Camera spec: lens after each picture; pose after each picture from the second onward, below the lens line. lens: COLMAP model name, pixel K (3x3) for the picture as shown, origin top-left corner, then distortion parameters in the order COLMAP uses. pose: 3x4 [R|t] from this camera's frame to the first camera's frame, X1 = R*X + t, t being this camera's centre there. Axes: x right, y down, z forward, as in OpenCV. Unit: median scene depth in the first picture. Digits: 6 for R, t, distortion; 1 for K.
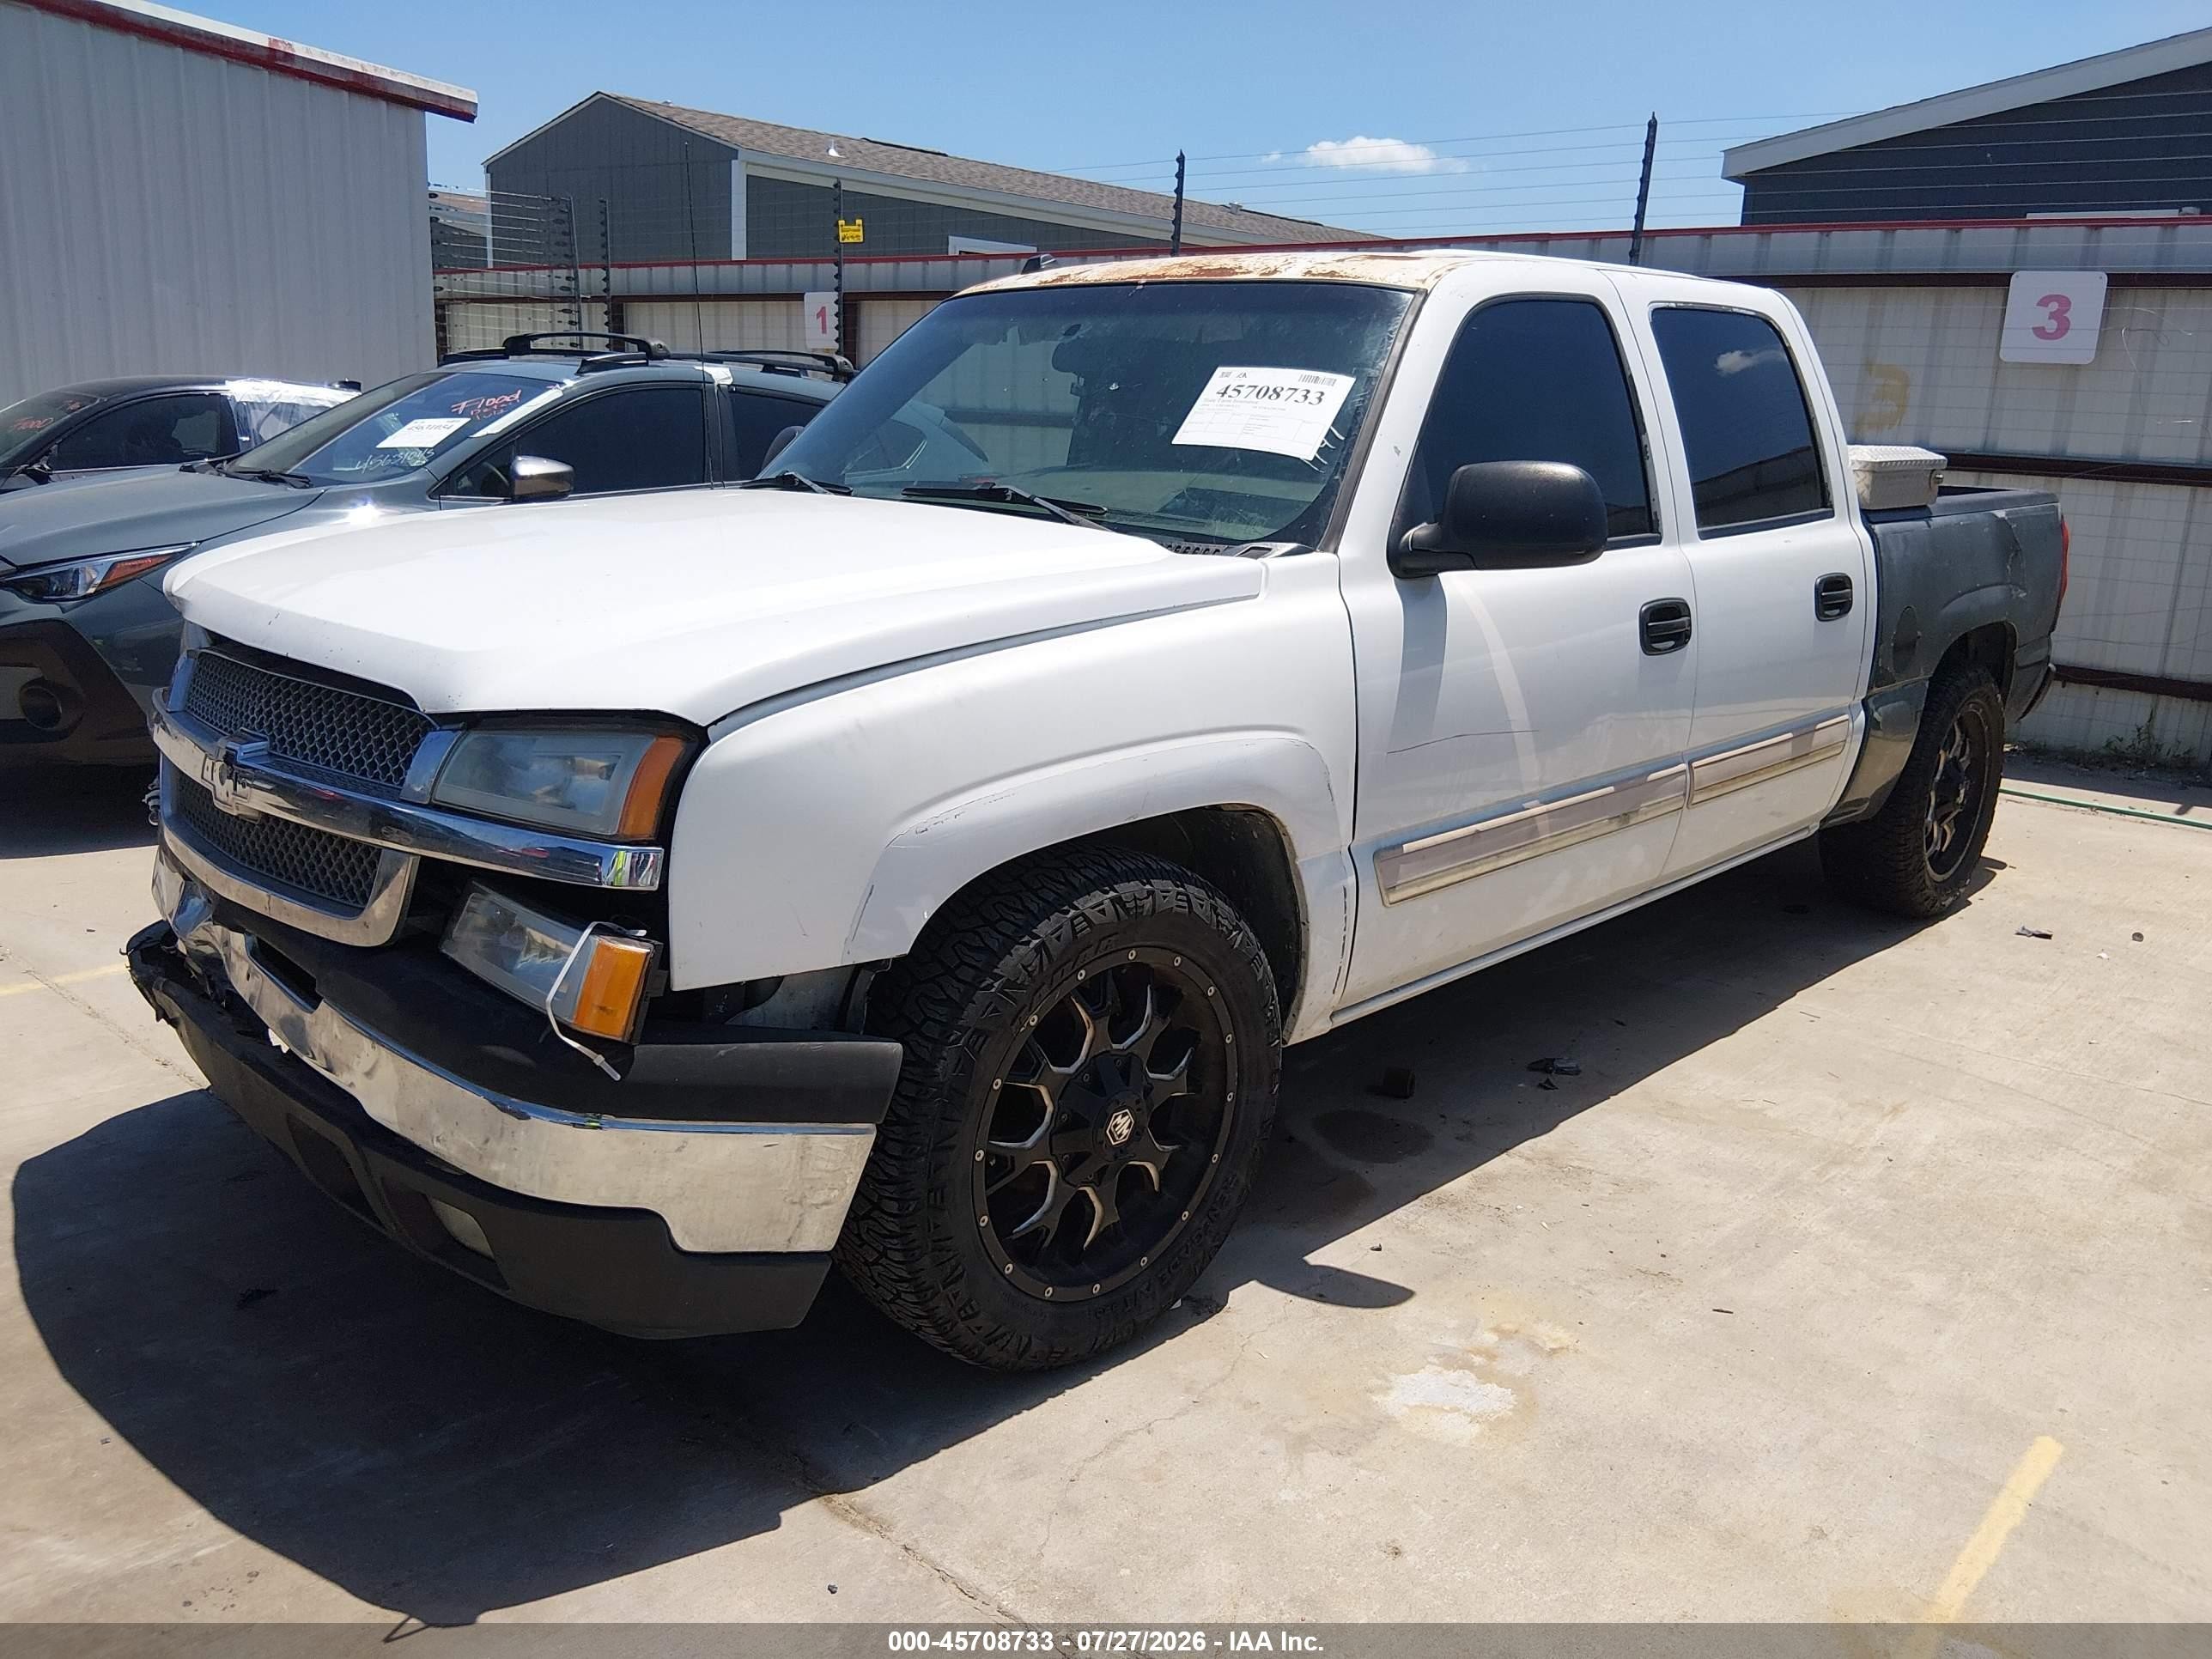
lens RADIAL K [[1659.8, 0, 1121.9], [0, 1659.8, 825.9], [0, 0, 1]] dist [0.117740, -0.205483]
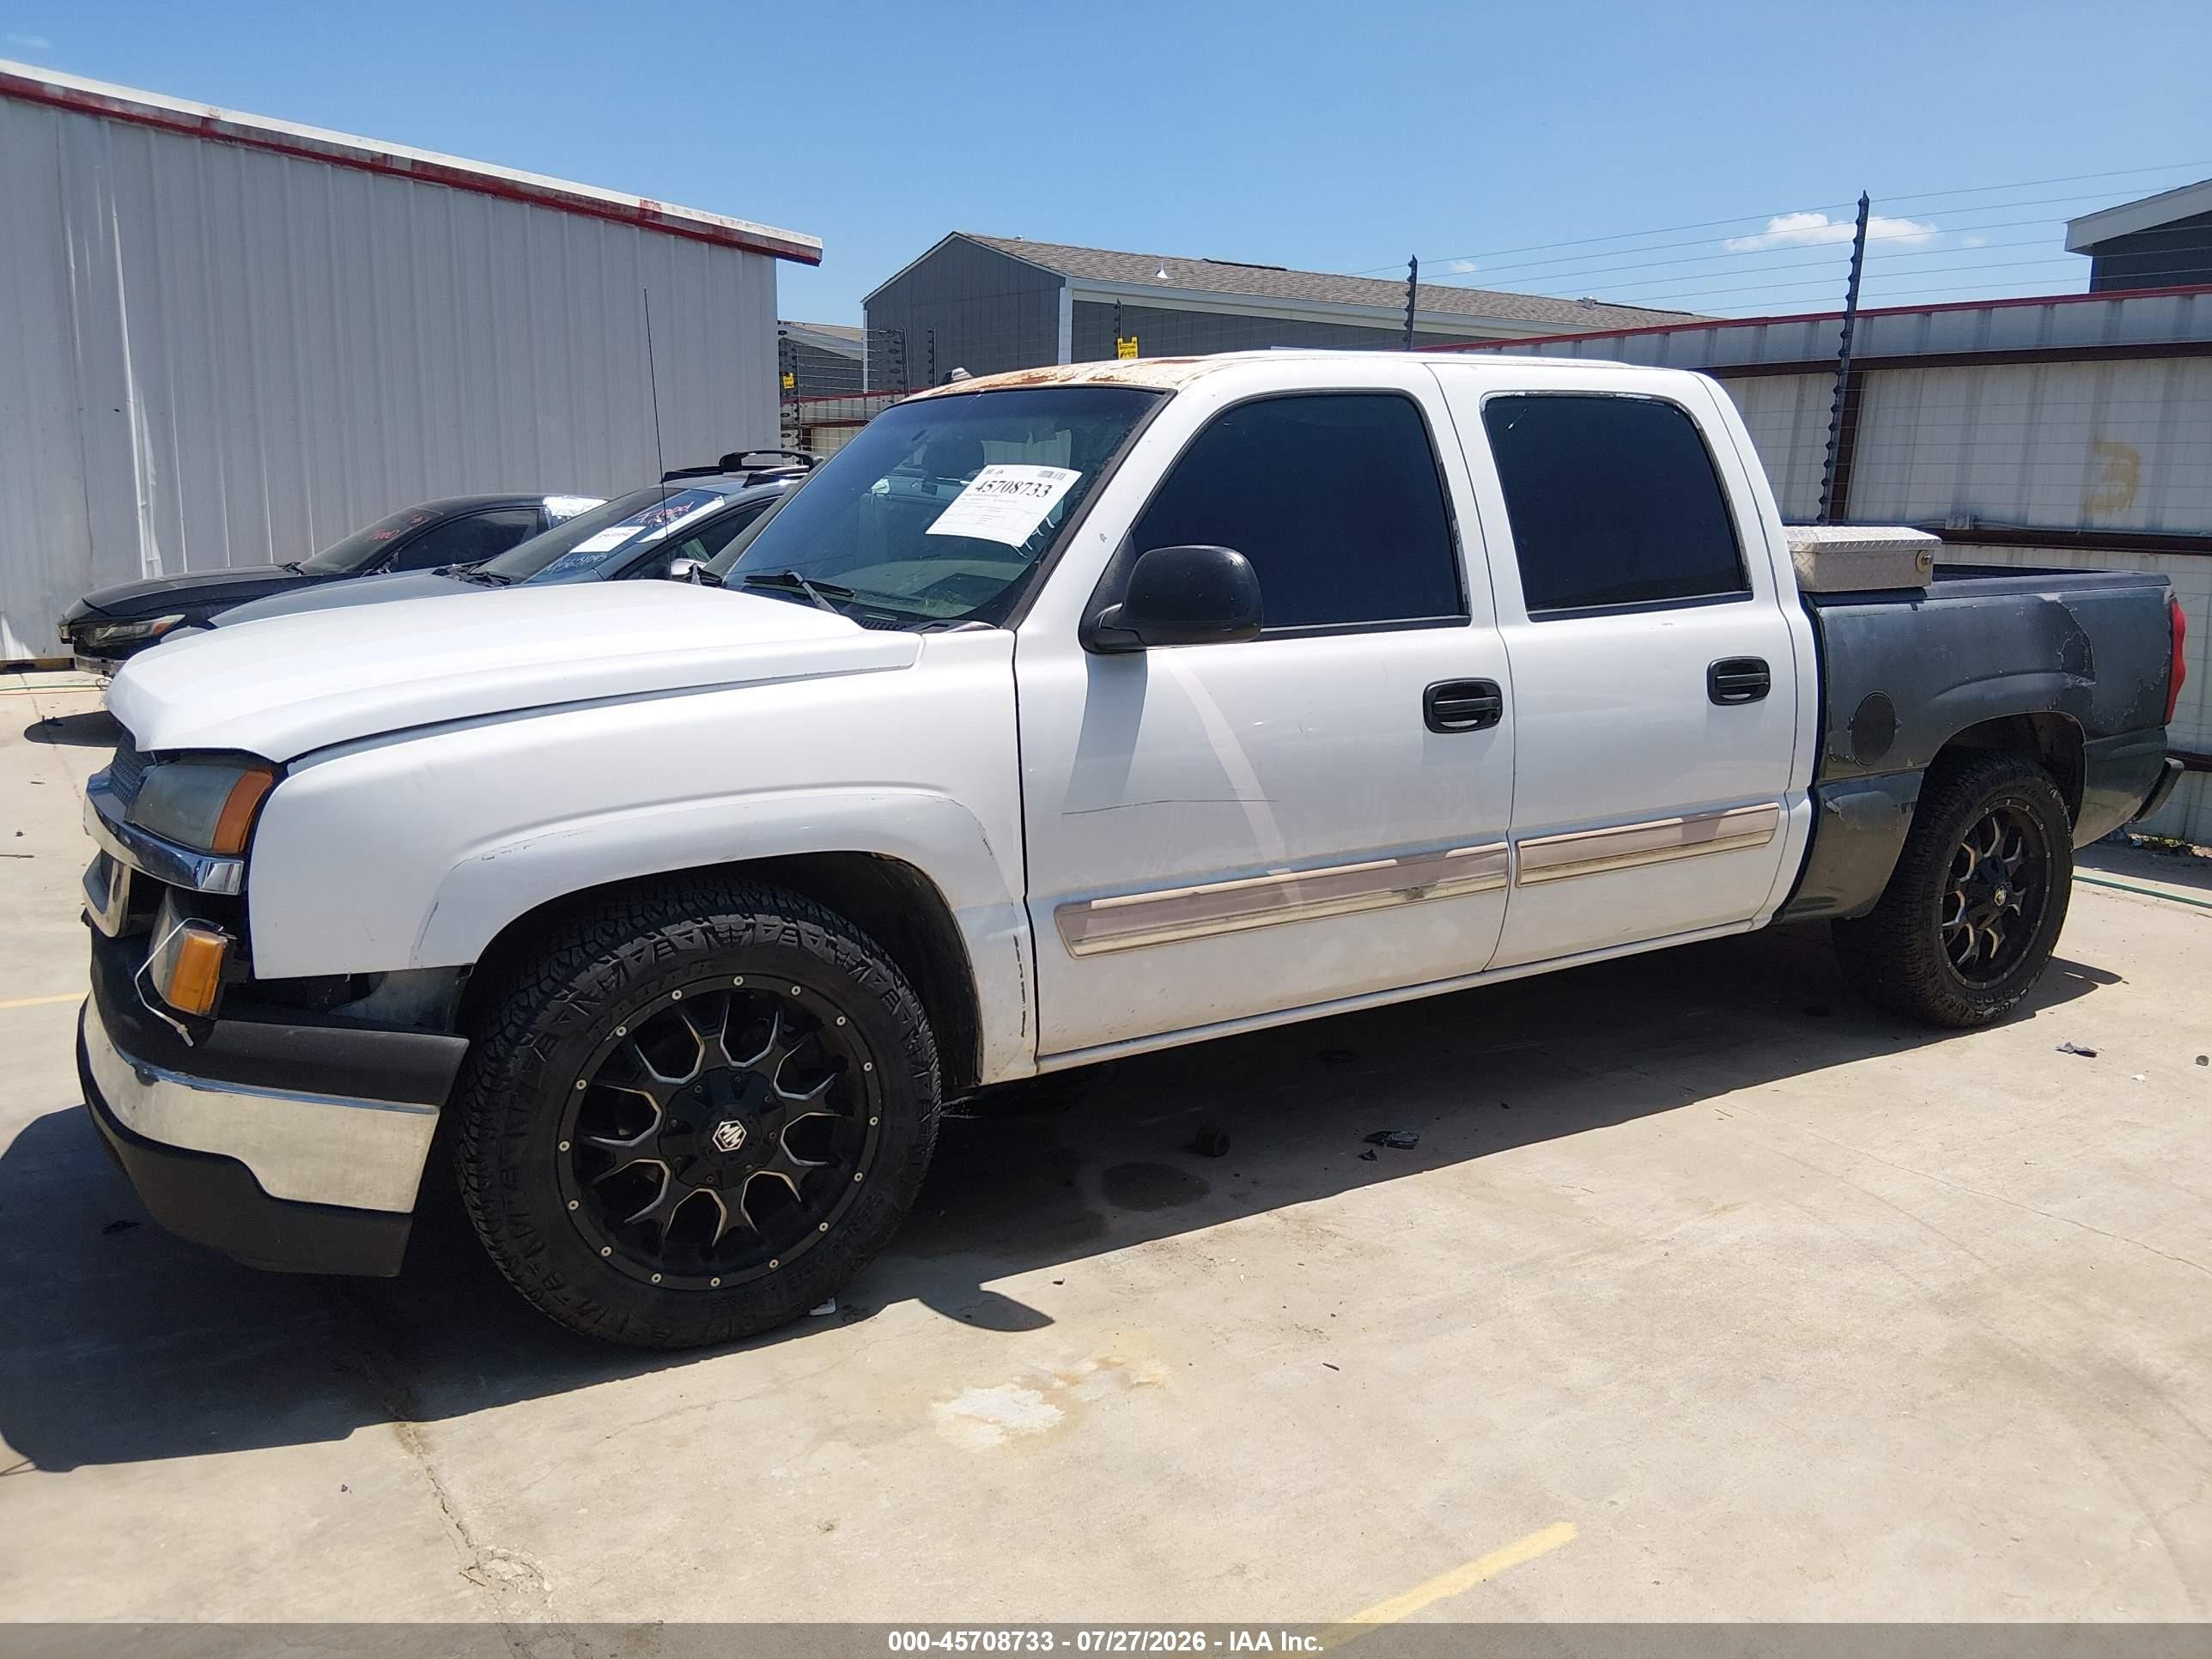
lens RADIAL K [[1648.4, 0, 1117.5], [0, 1648.4, 828.9], [0, 0, 1]] dist [0.120203, -0.204183]
pose [[0.969156, 0.026976, -0.244968, 0.454061], [-0.040379, 0.997940, -0.049856, 0.017720], [0.243118, 0.058209, 0.968248, -0.026294]]
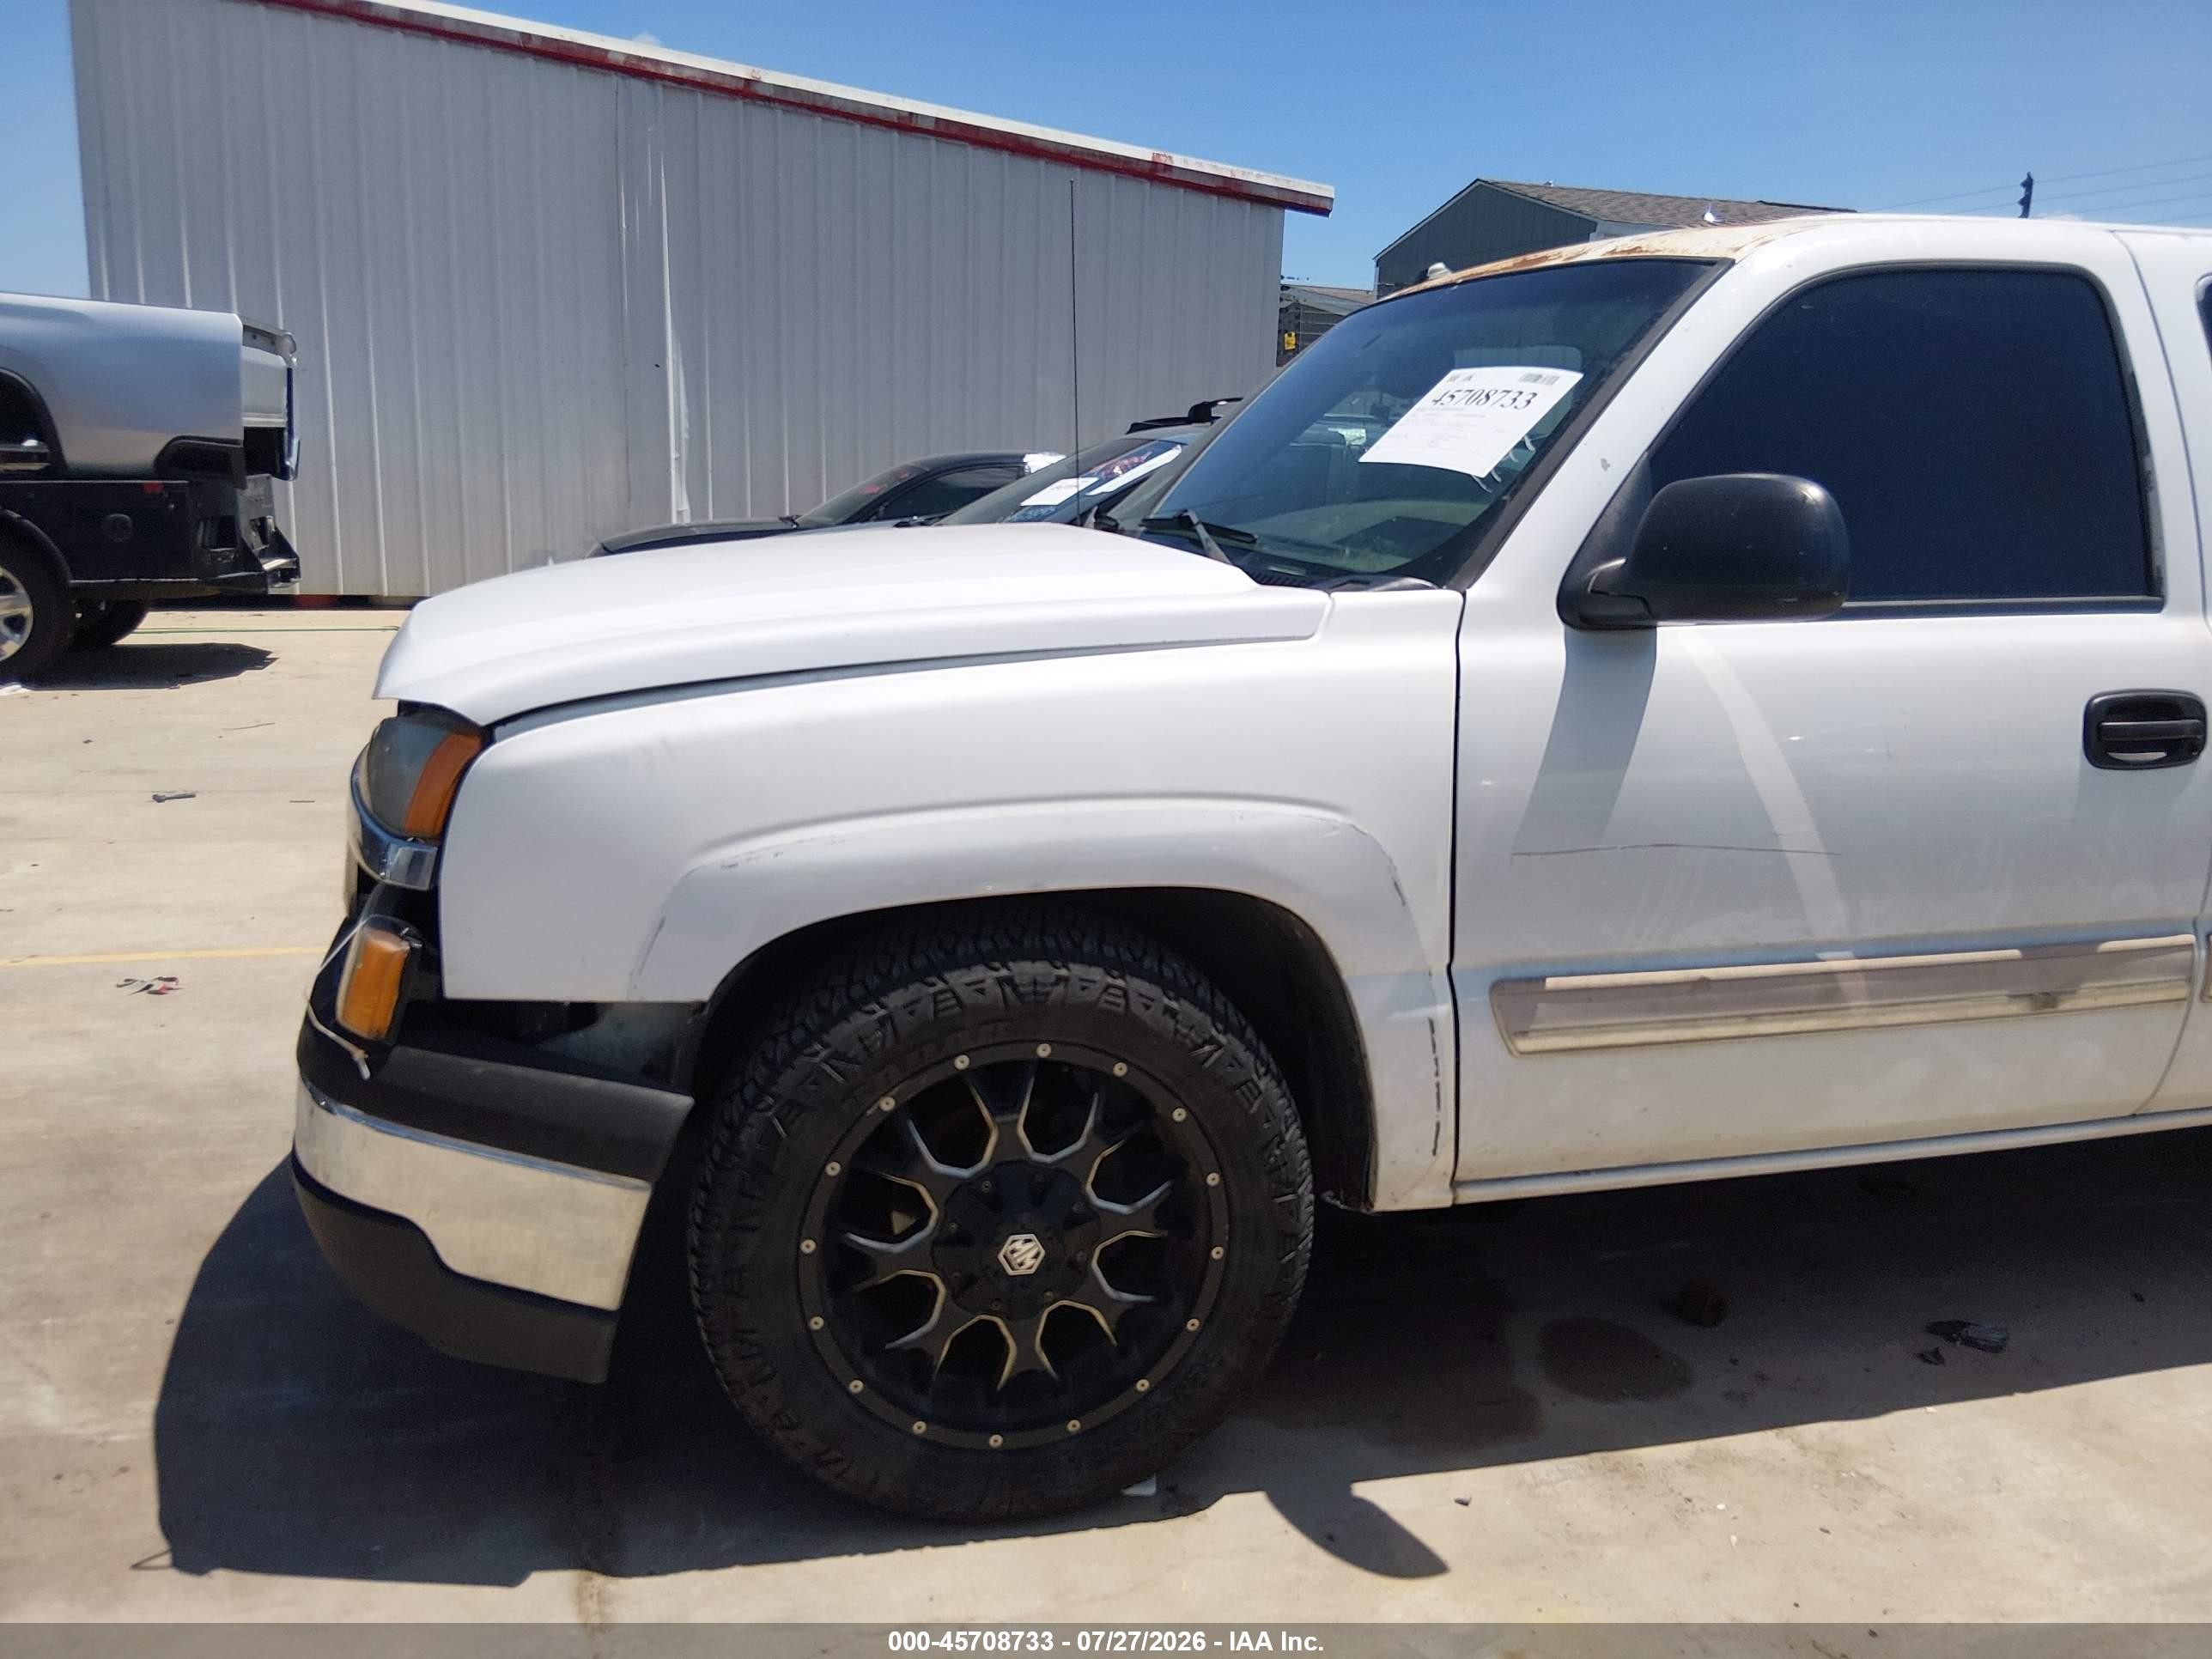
lens RADIAL K [[1650.2, 0, 1131.0], [0, 1650.2, 824.9], [0, 0, 1]] dist [0.116992, -0.207016]
pose [[0.859469, 0.099012, -0.501508, 0.387527], [-0.122216, 0.992411, -0.013519, -0.025034], [0.496364, 0.072911, 0.865048, 0.253012]]
